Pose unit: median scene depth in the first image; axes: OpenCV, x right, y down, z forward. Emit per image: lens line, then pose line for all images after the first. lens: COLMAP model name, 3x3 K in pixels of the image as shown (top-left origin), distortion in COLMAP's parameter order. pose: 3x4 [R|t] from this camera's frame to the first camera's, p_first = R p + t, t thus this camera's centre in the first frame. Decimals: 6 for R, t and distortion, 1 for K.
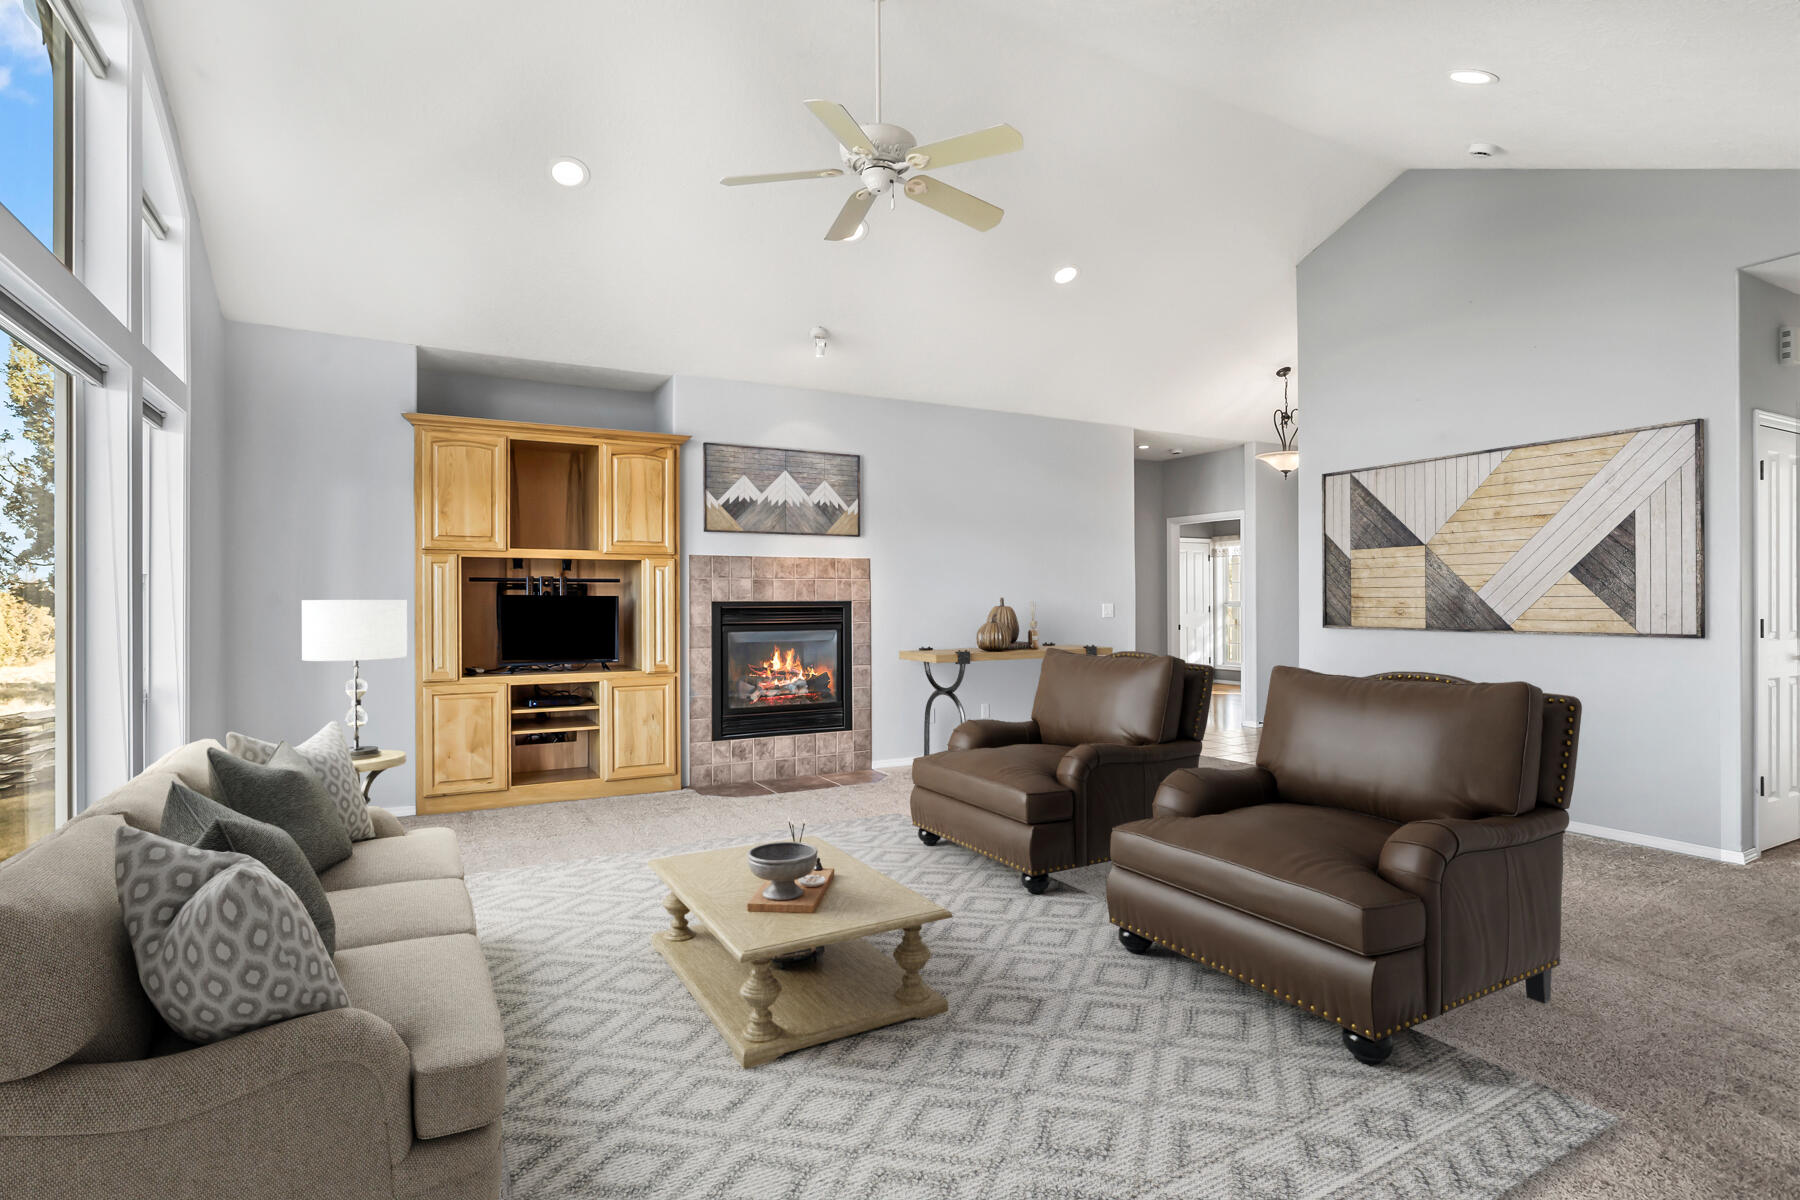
lens RADIAL K [[924.1, 0, 910.7], [0, 924.1, 600.9], [0, 0, 1]] dist [-0.005778, 0.003399]
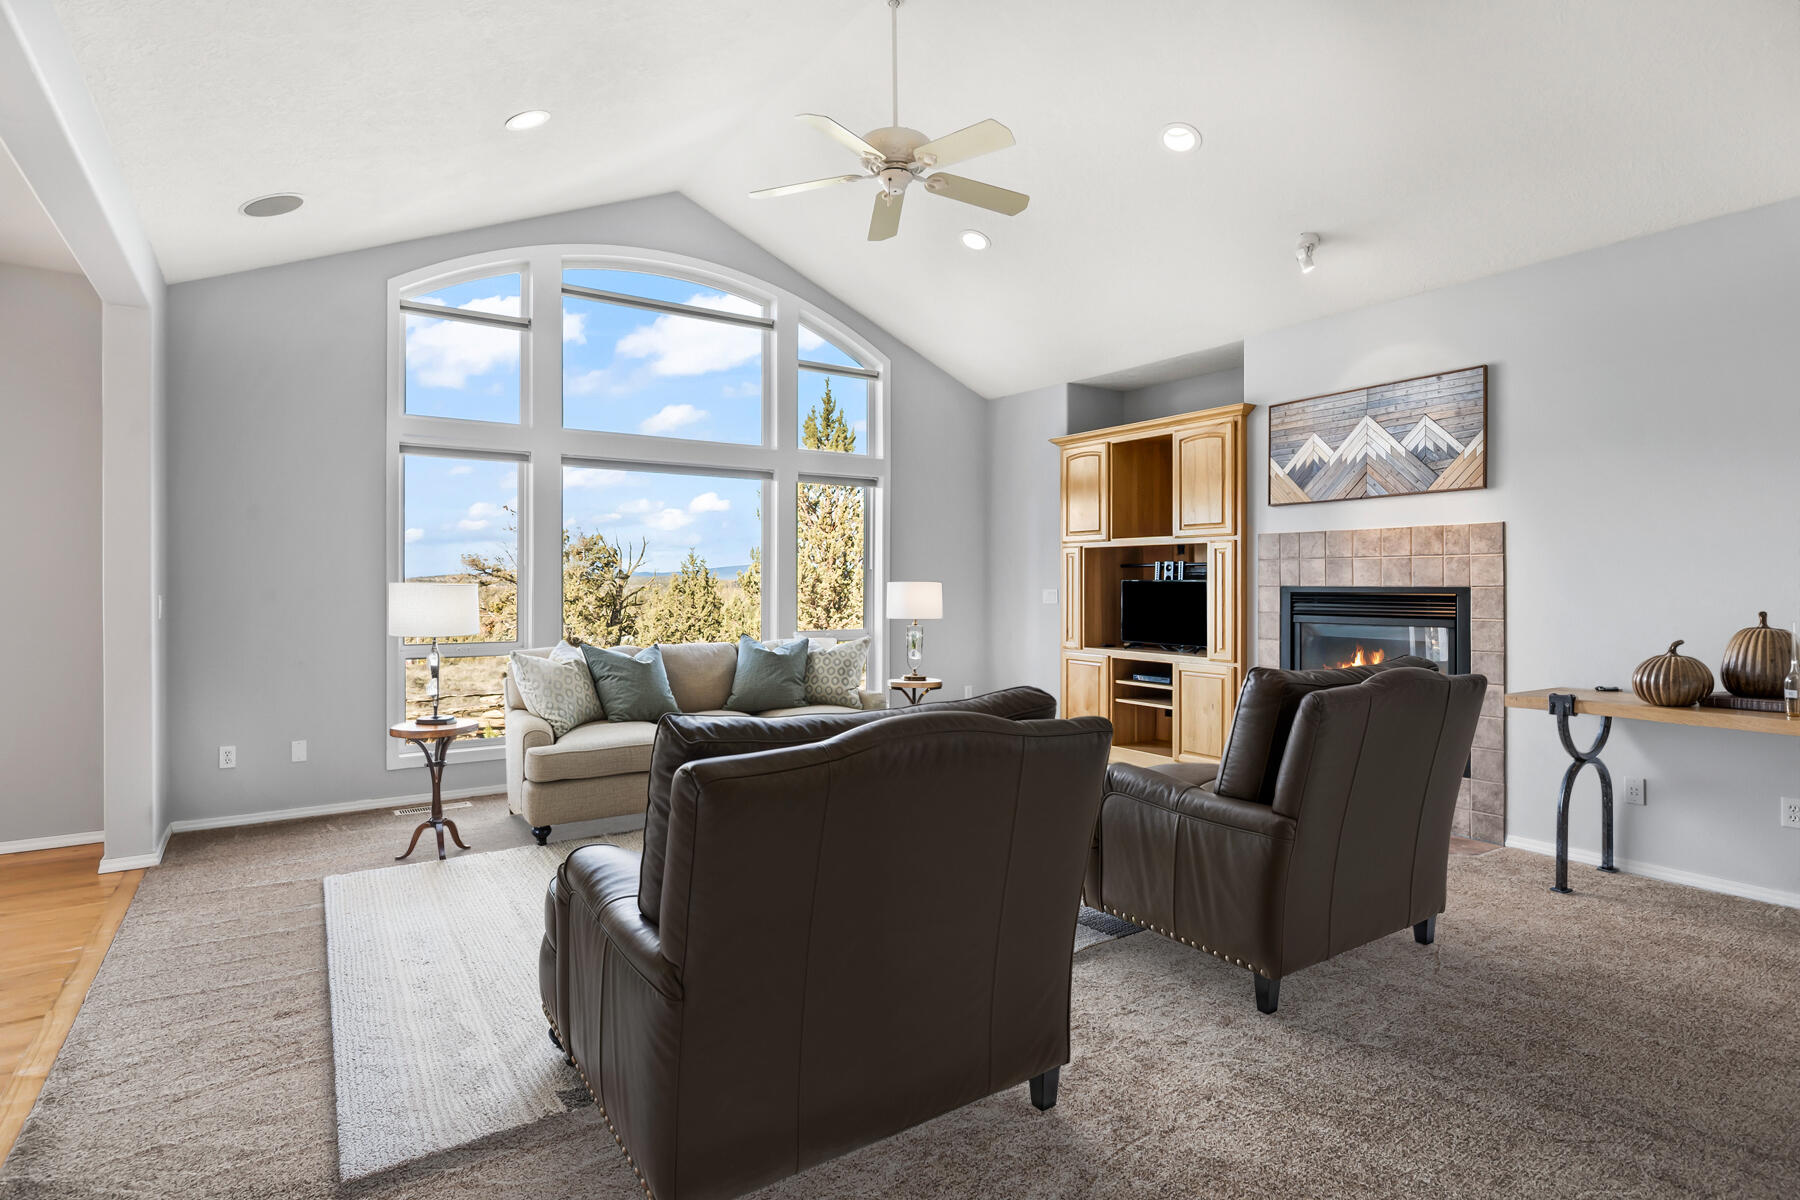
lens RADIAL K [[924.1, 0, 906.2], [0, 924.1, 599.8], [0, 0, 1]] dist [-0.005778, 0.003399]
pose [[0.082769, 0.021298, -0.996341, 0.623000], [-0.000140, 0.999772, 0.021359, -0.005153], [0.996569, -0.001629, 0.082753, 0.582832]]
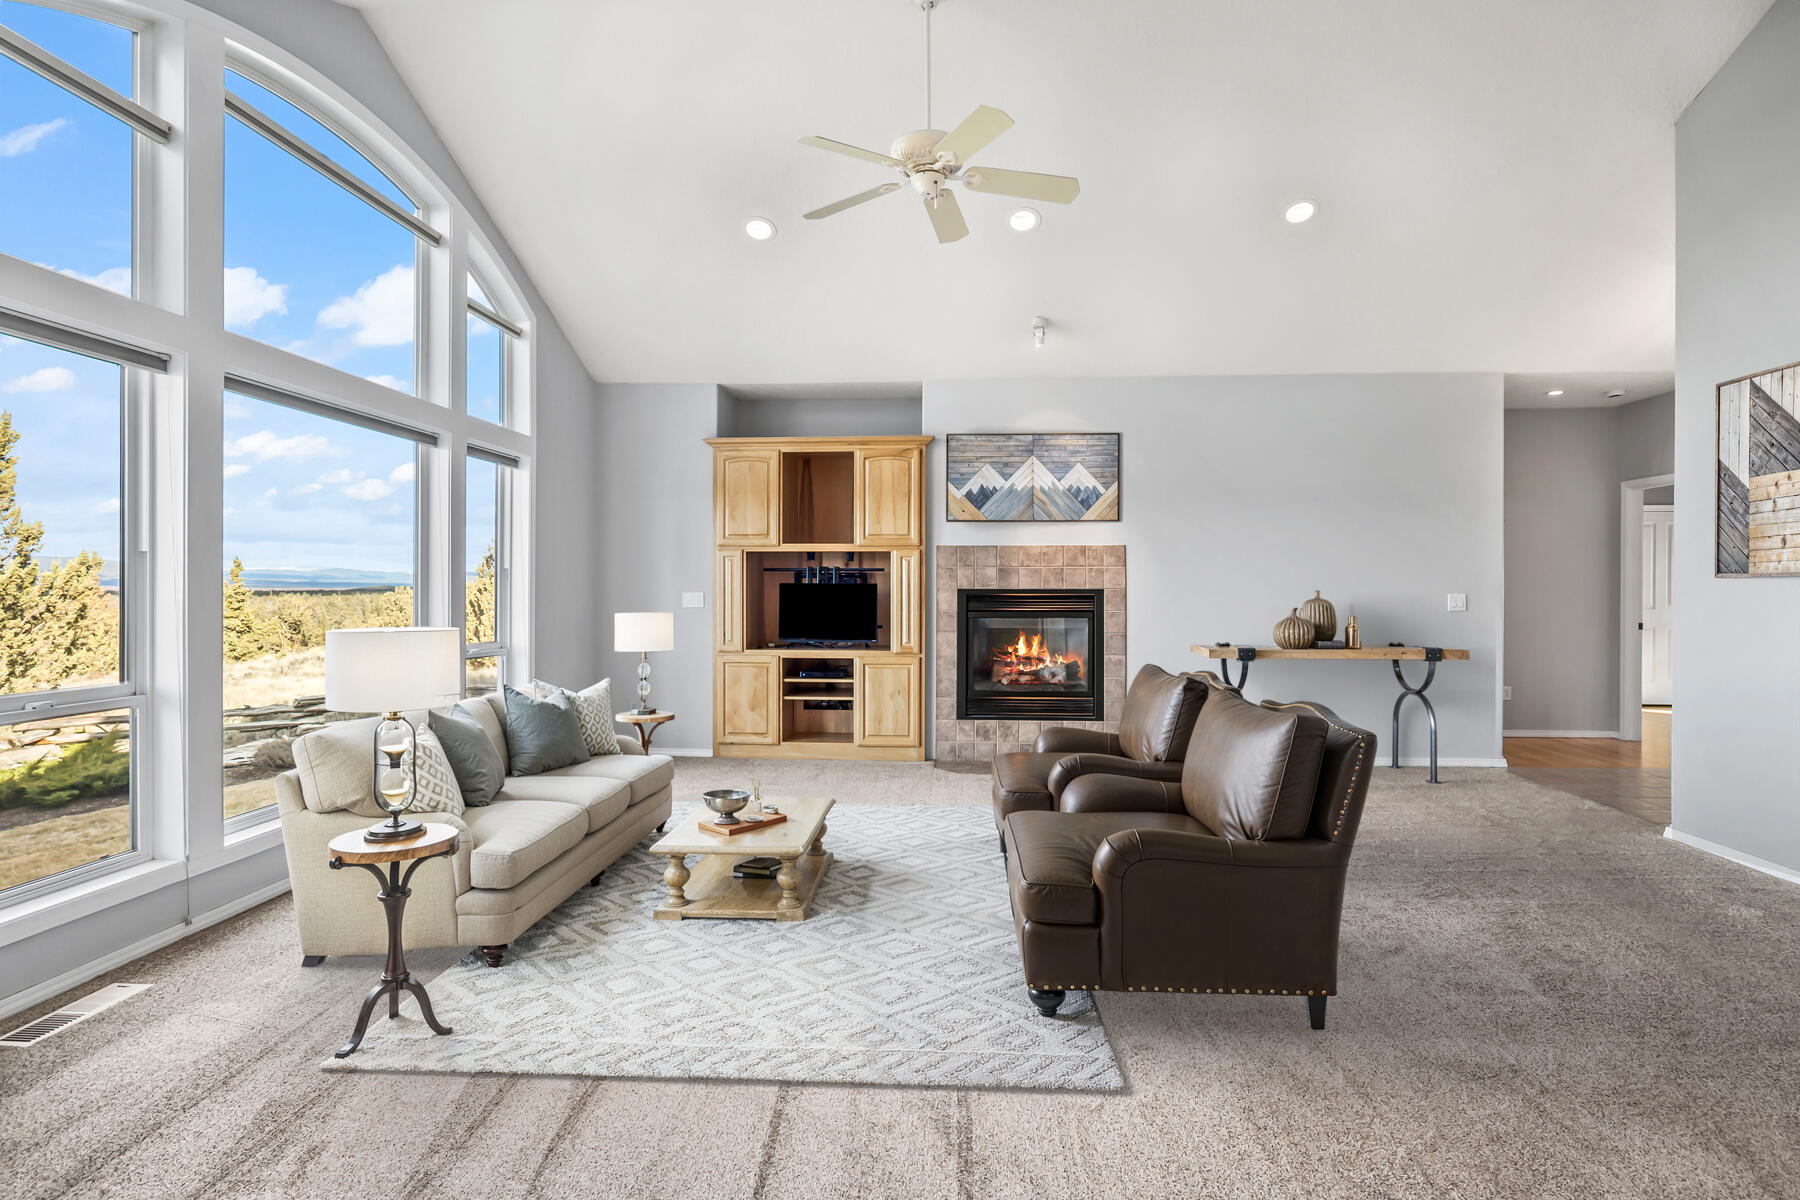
lens RADIAL K [[924.1, 0, 902.9], [0, 924.1, 588.9], [0, 0, 1]] dist [-0.005778, 0.003399]
pose [[0.836539, 0.005625, -0.547879, 0.318659], [-0.004417, 0.999984, 0.003523, -0.002651], [0.547890, -0.000527, 0.836550, 0.073784]]
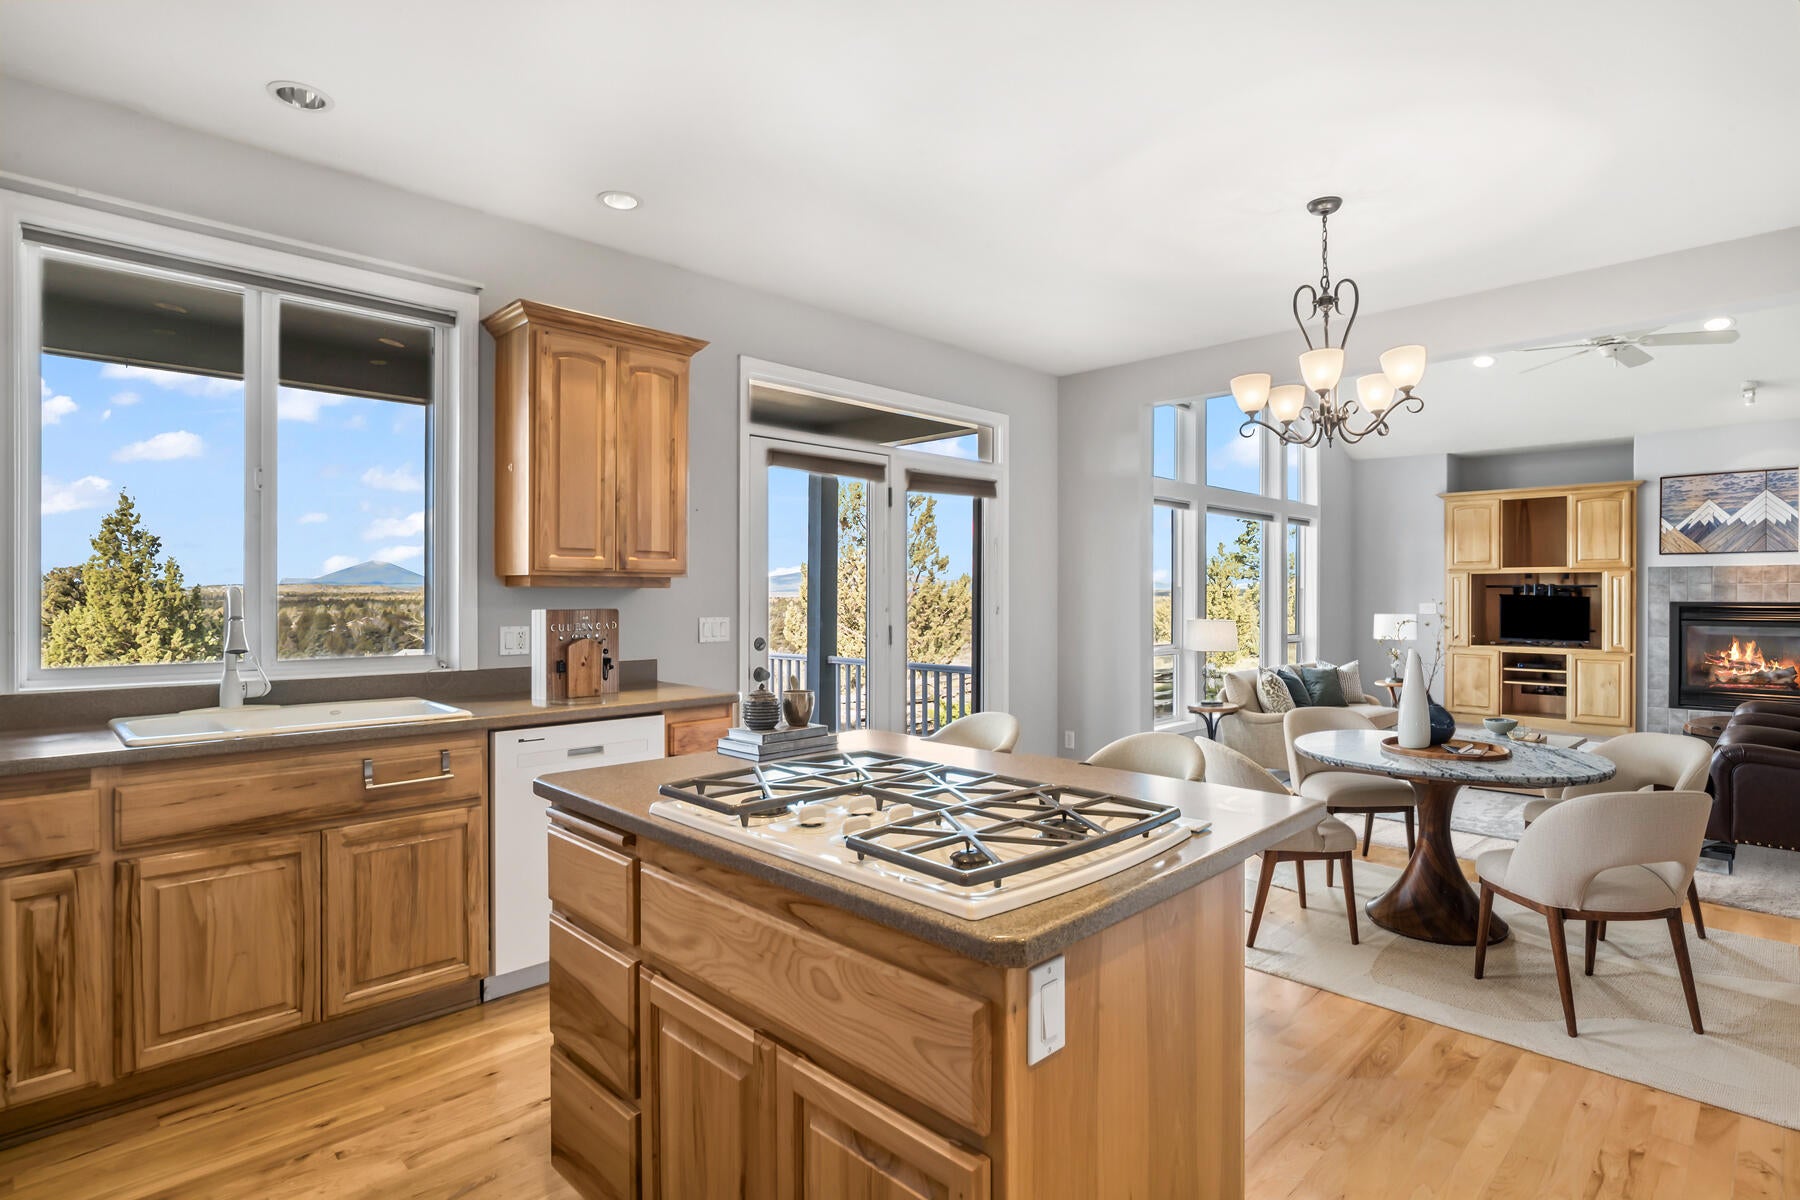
lens RADIAL K [[924.1, 0, 904.2], [0, 924.1, 597.3], [0, 0, 1]] dist [-0.005778, 0.003399]
pose [[0.280989, 0.007934, -0.959678, 0.742304], [-0.000308, 0.999967, 0.008177, -0.016133], [0.959711, -0.002002, 0.280982, -0.416731]]
